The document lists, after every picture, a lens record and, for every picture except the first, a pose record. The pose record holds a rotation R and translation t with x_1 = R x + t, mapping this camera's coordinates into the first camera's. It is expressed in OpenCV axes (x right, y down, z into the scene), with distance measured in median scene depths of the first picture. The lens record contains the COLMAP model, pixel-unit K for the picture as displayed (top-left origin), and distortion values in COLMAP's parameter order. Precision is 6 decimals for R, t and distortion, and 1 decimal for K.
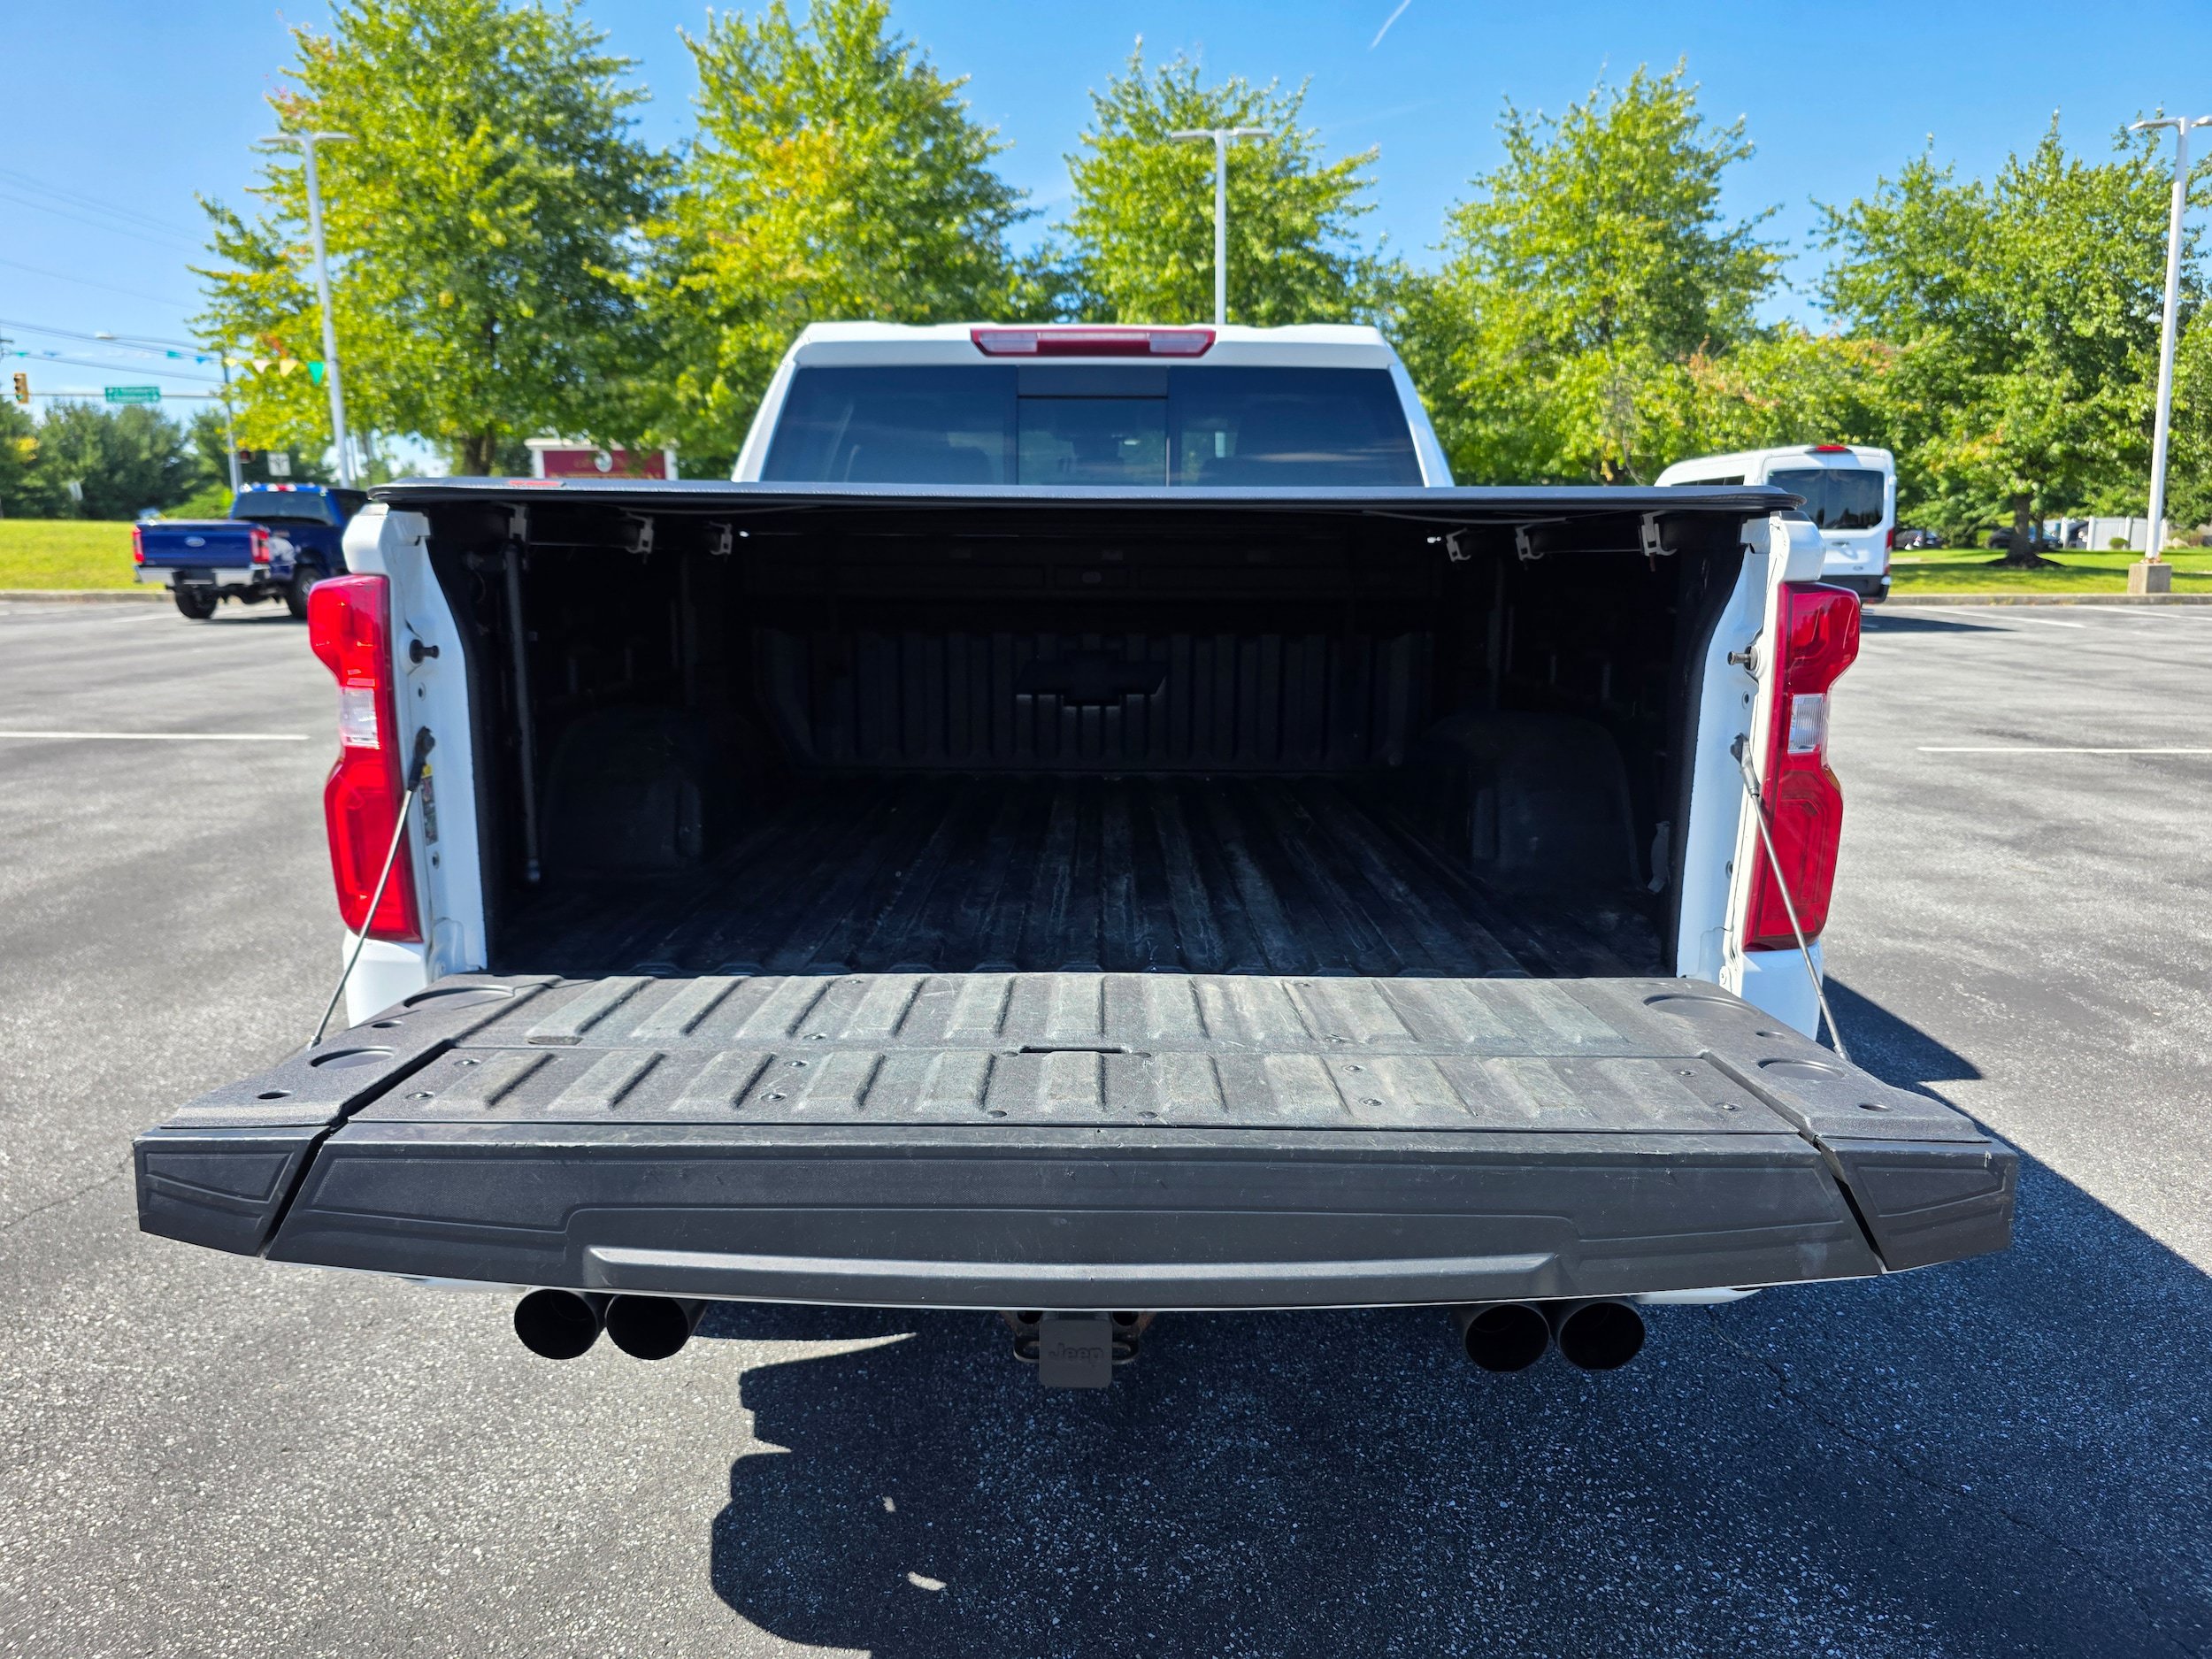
lens RADIAL K [[1504.6, 0, 1098.1], [0, 1504.6, 812.9], [0, 0, 1]] dist [0.055337, -0.051148]
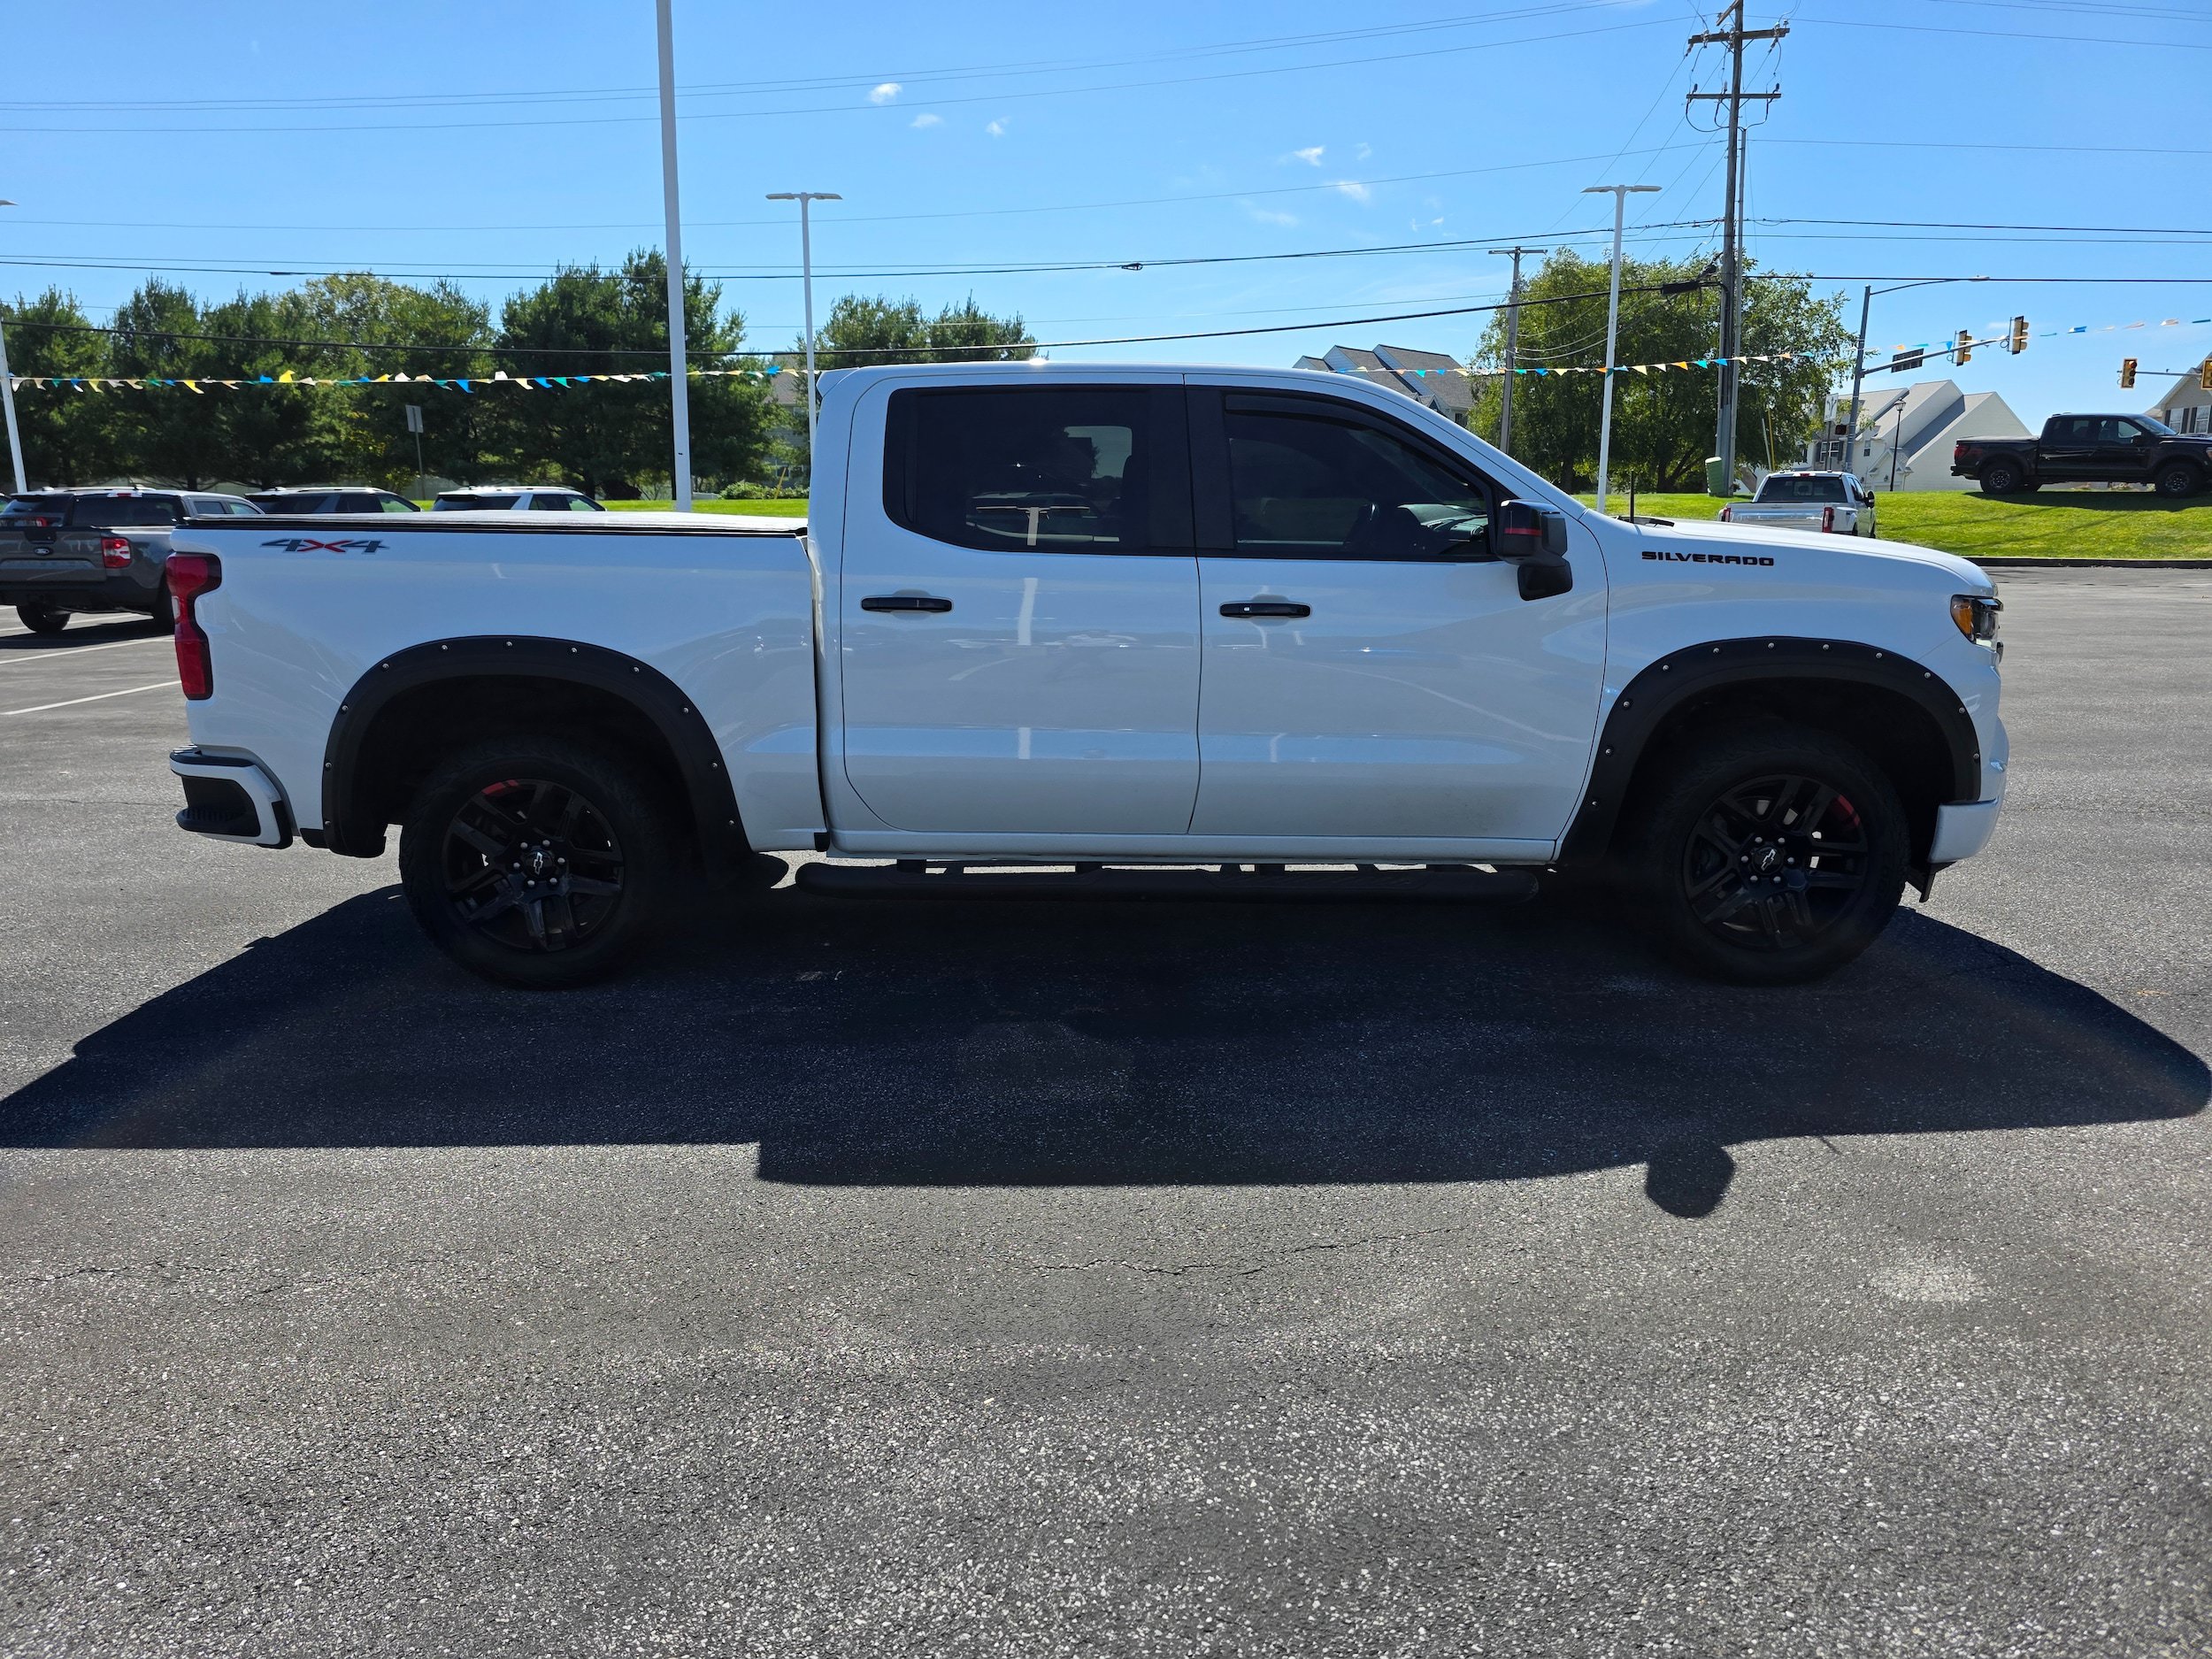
lens RADIAL K [[1504.6, 0, 1095.8], [0, 1504.6, 816.1], [0, 0, 1]] dist [0.055337, -0.051148]
pose [[-0.002880, 0.195223, -0.980755, 1.310386], [-0.172290, 0.965996, 0.192791, -0.207659], [0.985042, 0.169530, 0.030853, 1.078303]]
